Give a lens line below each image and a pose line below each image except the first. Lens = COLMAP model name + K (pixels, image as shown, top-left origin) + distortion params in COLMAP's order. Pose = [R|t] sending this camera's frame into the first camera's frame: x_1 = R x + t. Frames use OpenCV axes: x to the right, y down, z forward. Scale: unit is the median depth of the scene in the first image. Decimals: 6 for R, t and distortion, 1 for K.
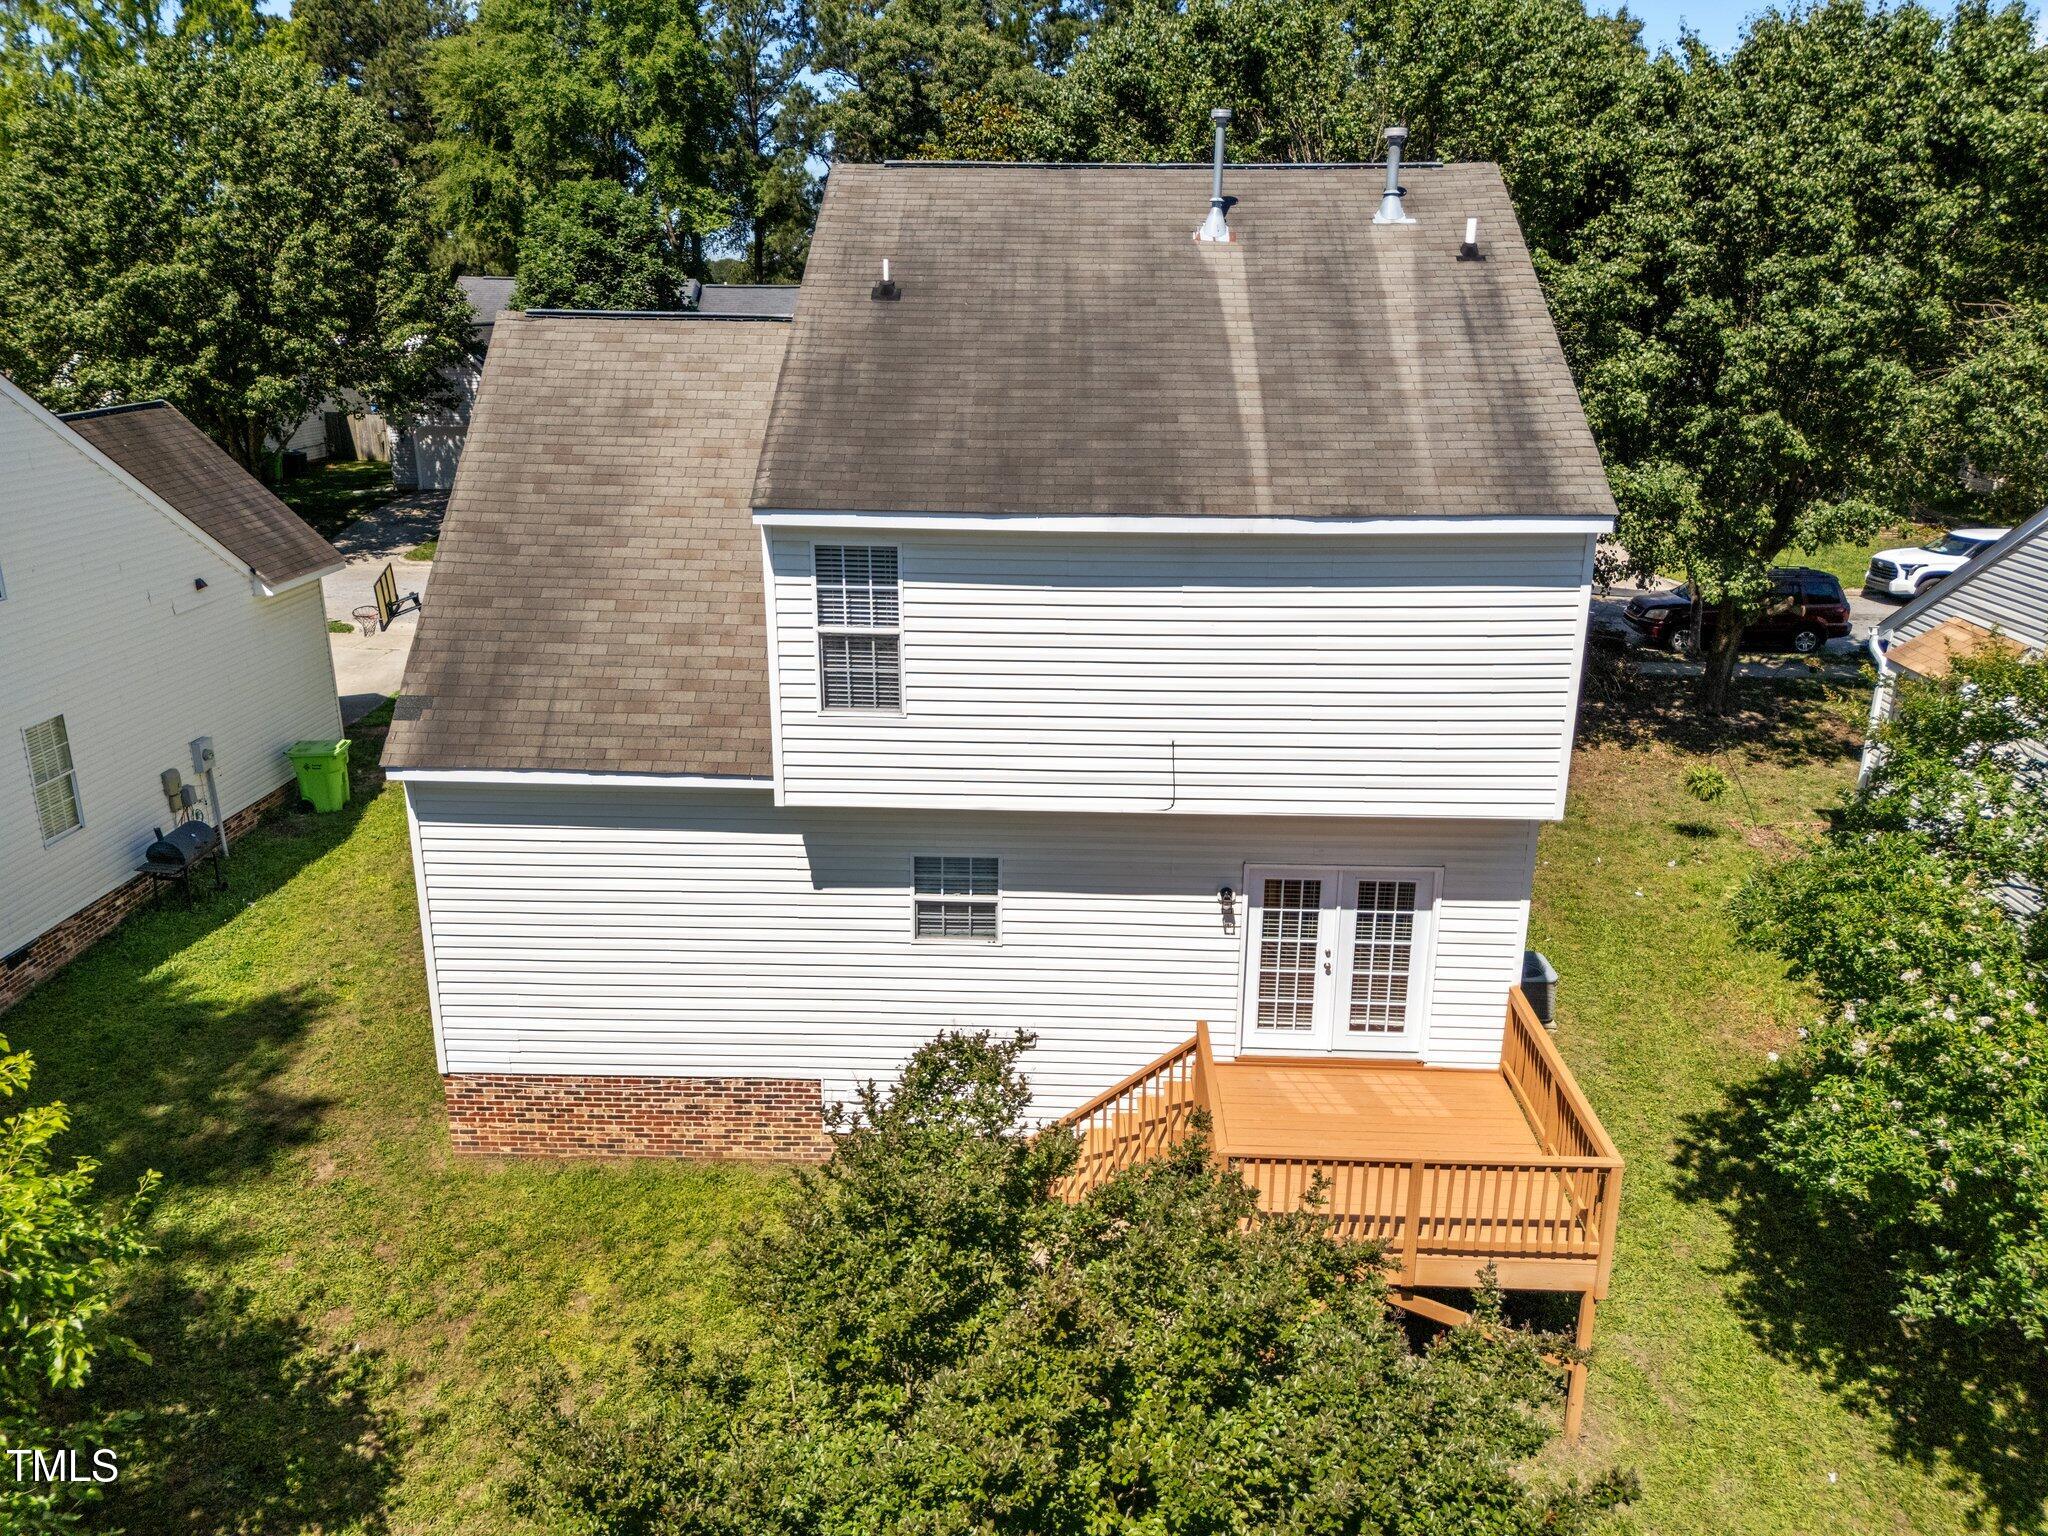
lens RADIAL K [[1512.7, 0, 1035.4], [0, 1512.7, 771.6], [0, 0, 1]] dist [0.063203, -0.045849]
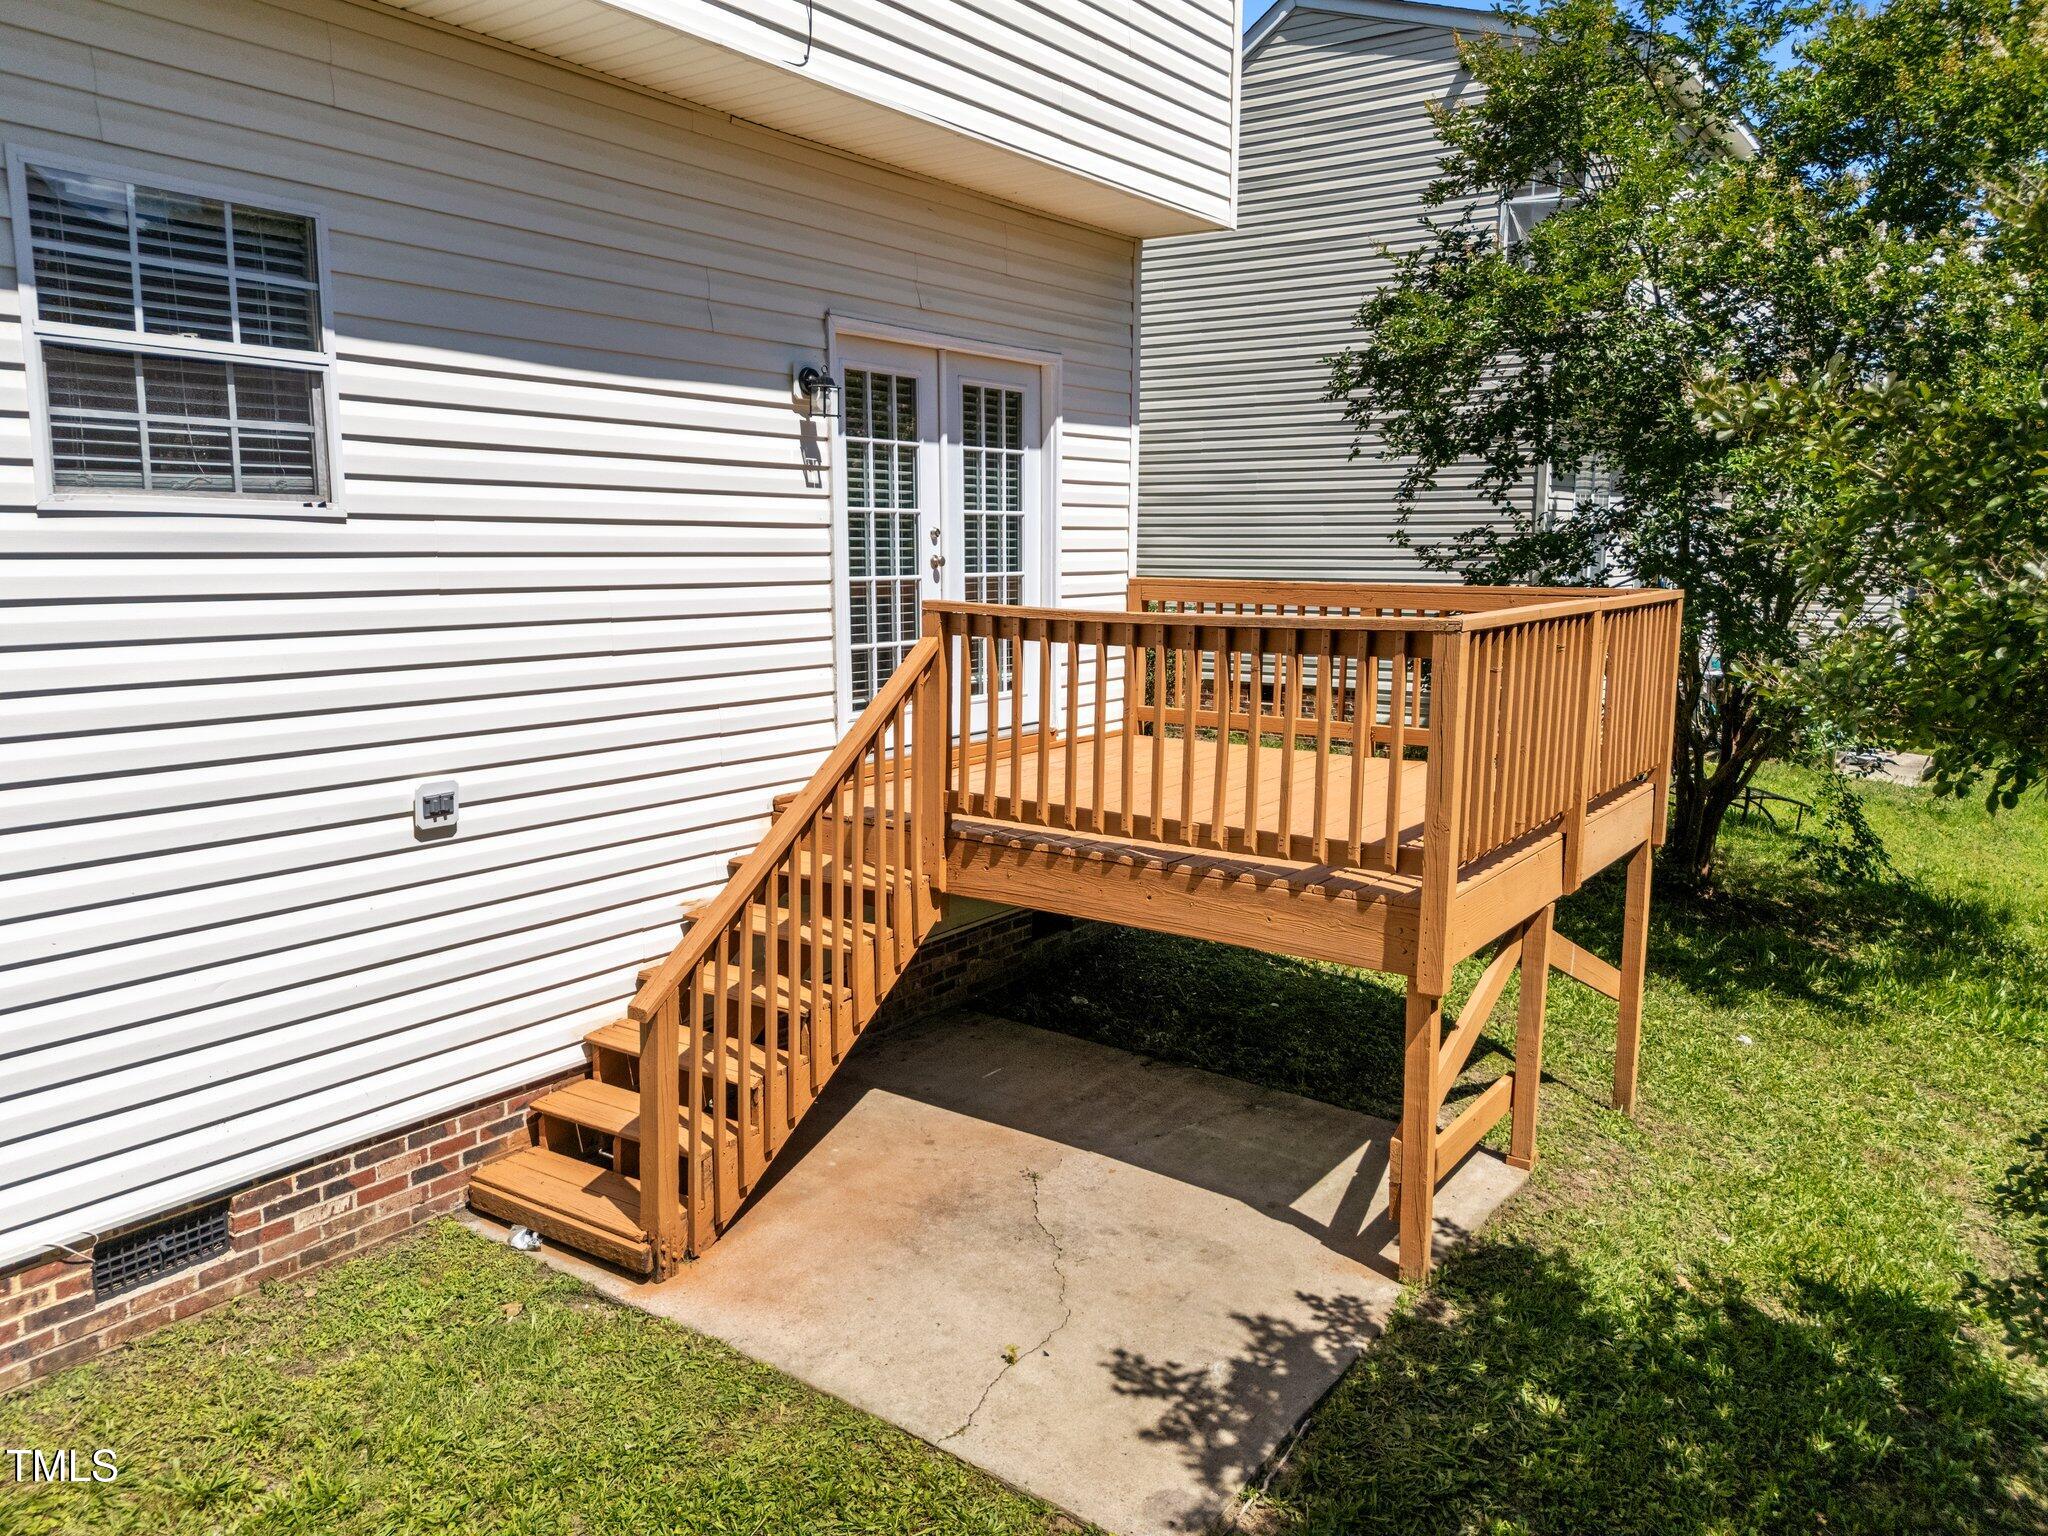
lens RADIAL K [[1512.7, 0, 1029.2], [0, 1512.7, 770.6], [0, 0, 1]] dist [0.063203, -0.045849]
pose [[0.542150, -0.132548, 0.829762, -0.229519], [0.255491, 0.966731, -0.012505, 0.213361], [-0.800499, 0.218776, 0.557977, 0.708995]]
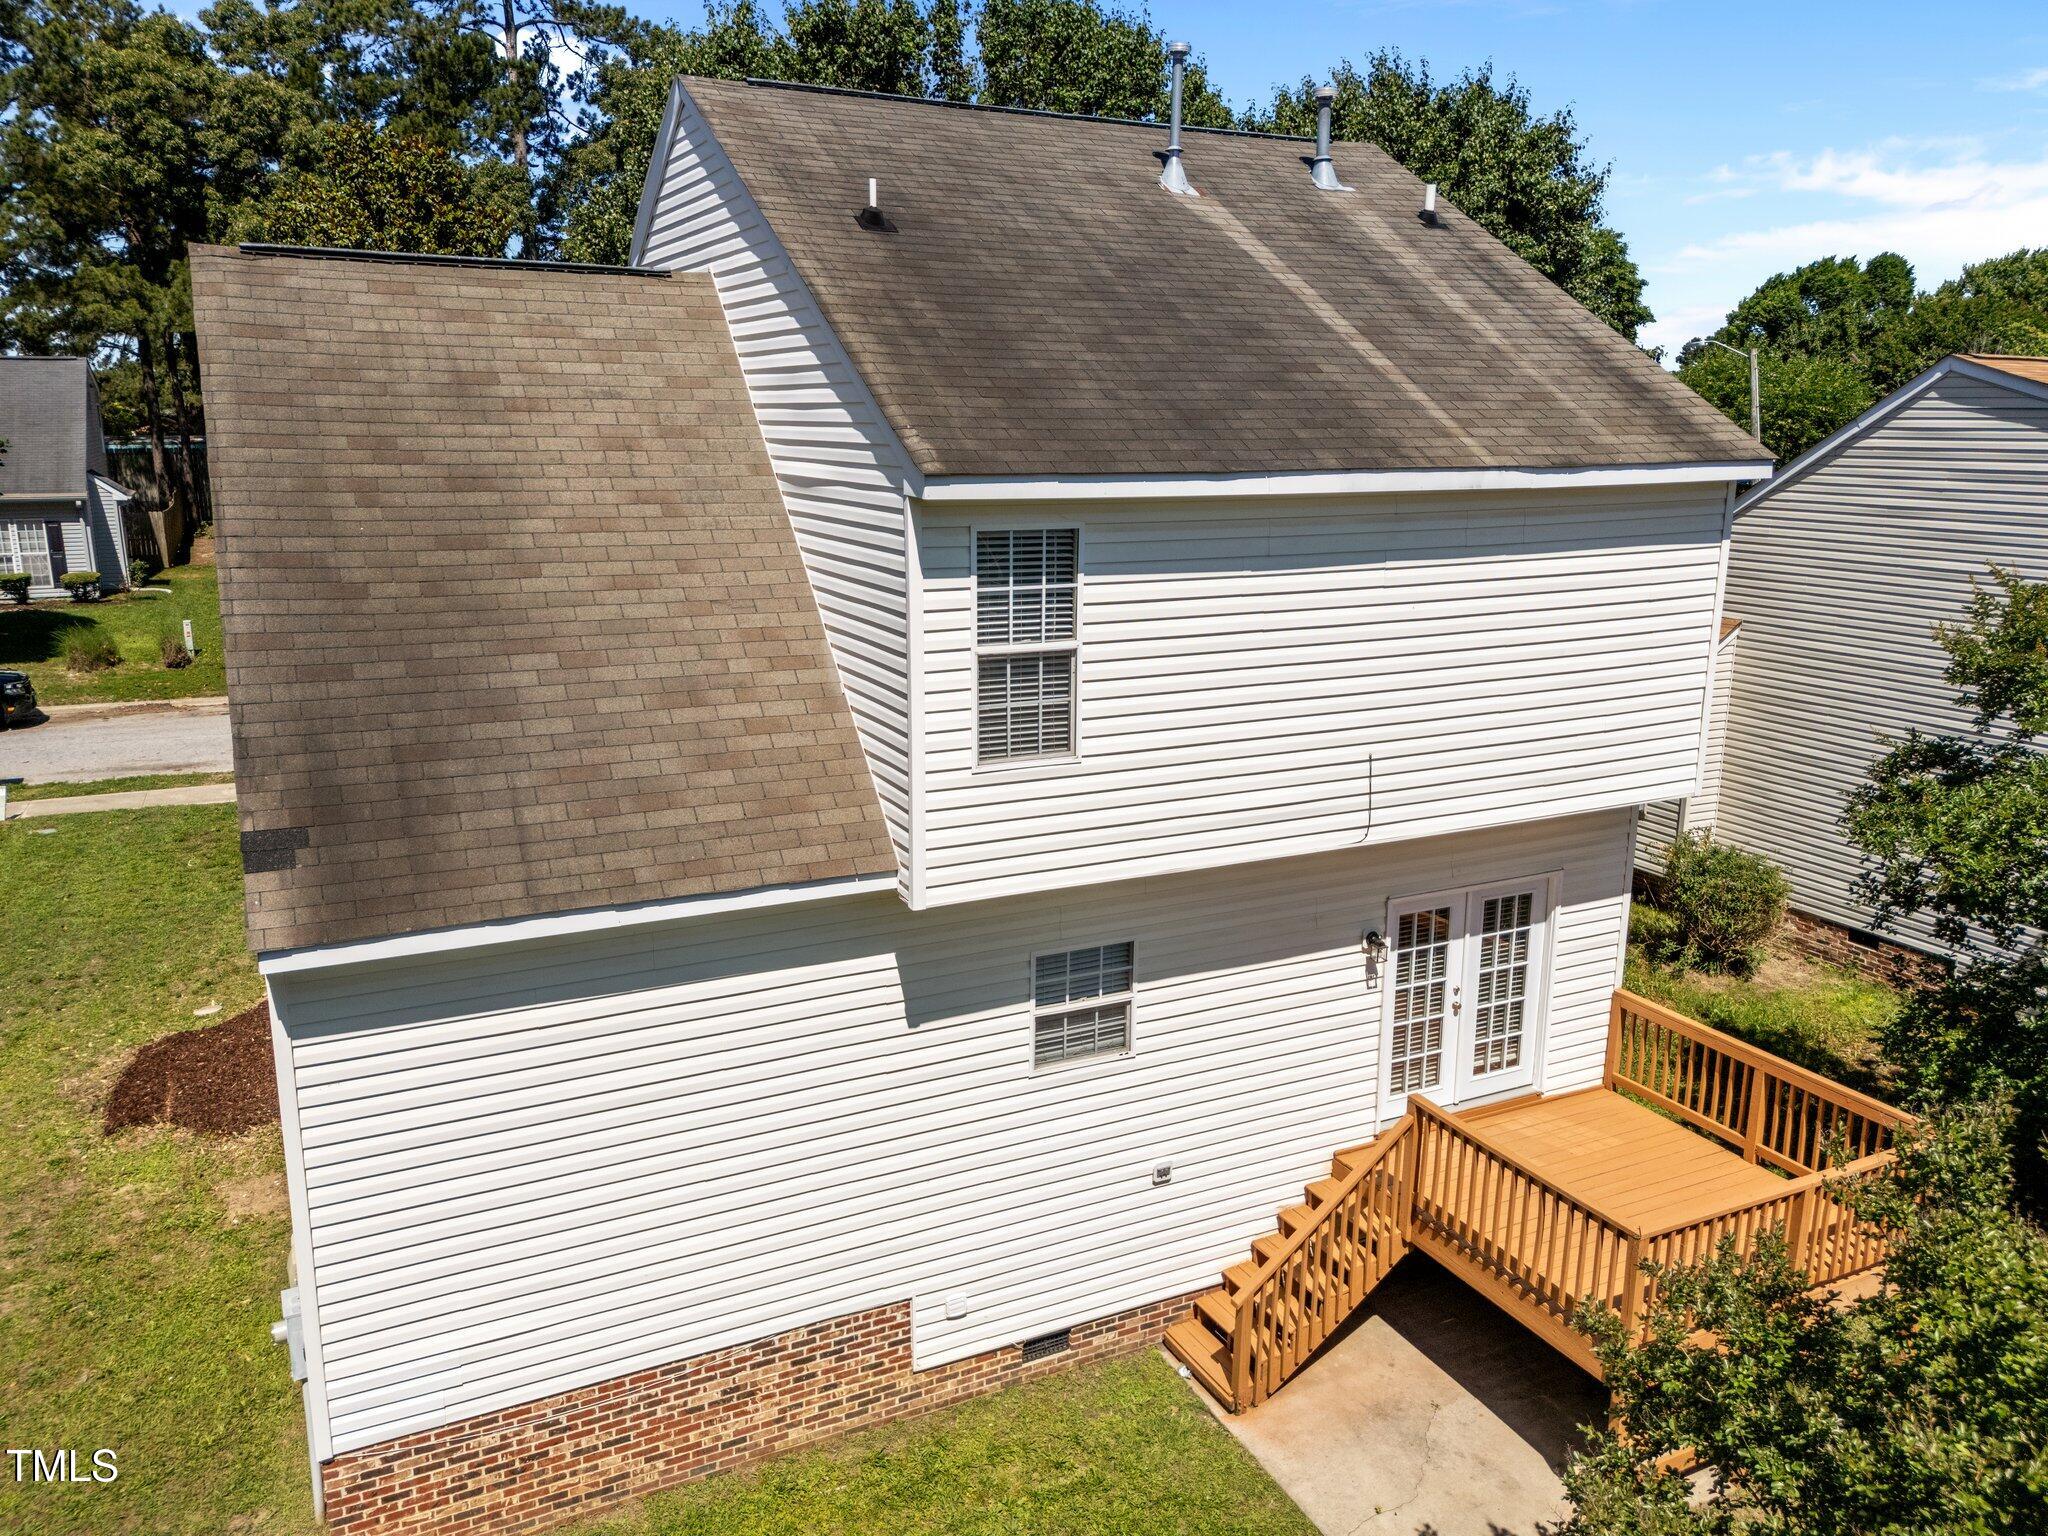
lens RADIAL K [[1512.7, 0, 1030.1], [0, 1512.7, 773.9], [0, 0, 1]] dist [0.063203, -0.045849]
pose [[0.879482, -0.111703, 0.462638, -0.413723], [0.146401, 0.988430, -0.039655, -0.004003], [-0.452856, 0.102606, 0.885660, 0.328408]]
